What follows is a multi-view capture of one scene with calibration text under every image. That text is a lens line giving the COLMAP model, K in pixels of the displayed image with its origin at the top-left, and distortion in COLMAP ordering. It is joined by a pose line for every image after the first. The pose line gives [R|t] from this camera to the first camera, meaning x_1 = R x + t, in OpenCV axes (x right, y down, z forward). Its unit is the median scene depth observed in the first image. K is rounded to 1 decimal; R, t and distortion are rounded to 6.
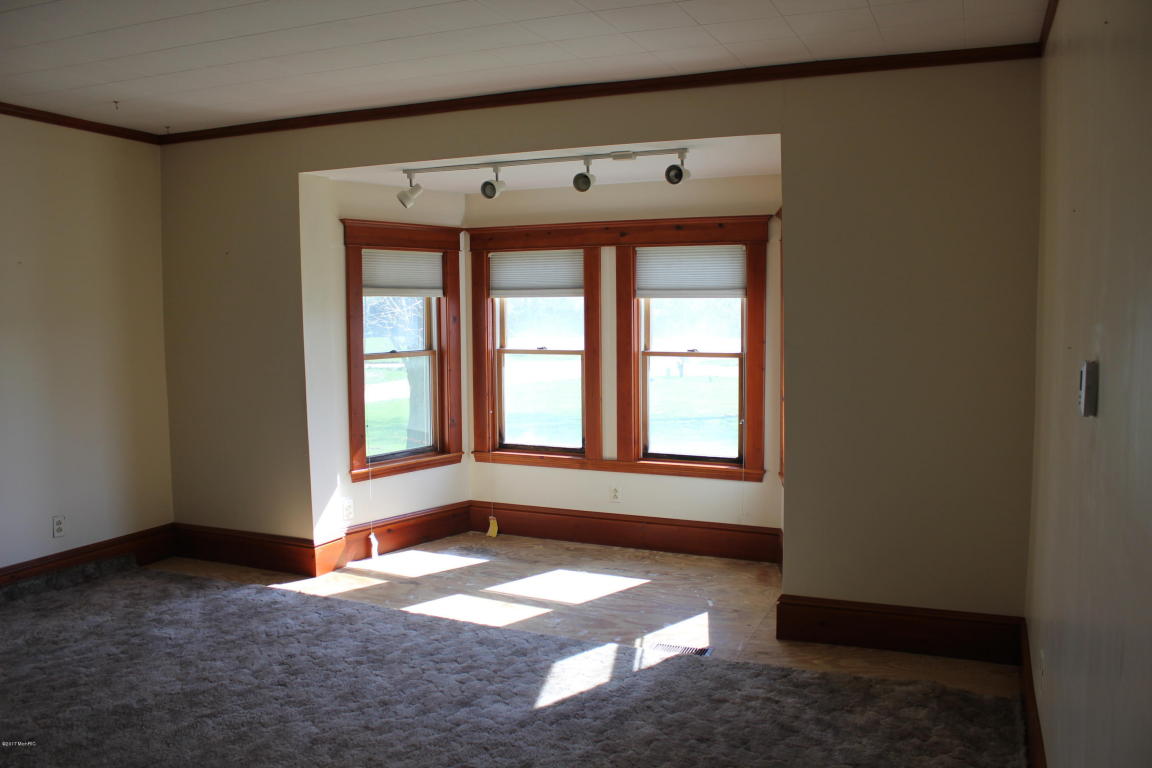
lens RADIAL K [[976.6, 0, 578.5], [0, 976.6, 384.8], [0, 0, 1]] dist [-0.122927, 0.116538]
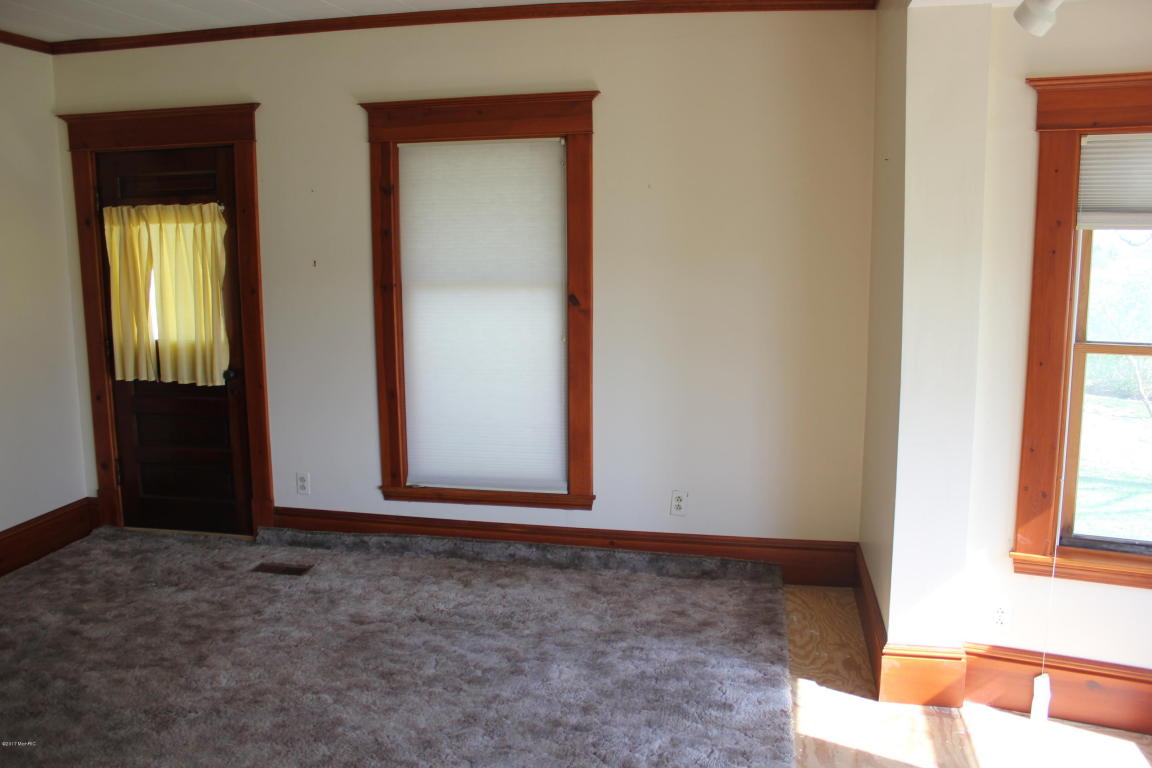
lens RADIAL K [[976.6, 0, 585.3], [0, 976.6, 377.7], [0, 0, 1]] dist [-0.122927, 0.116538]
pose [[0.214006, 0.149044, -0.965395, 0.252354], [-0.077566, 0.987764, 0.135303, -0.071188], [0.973748, 0.045926, 0.222948, 0.741441]]
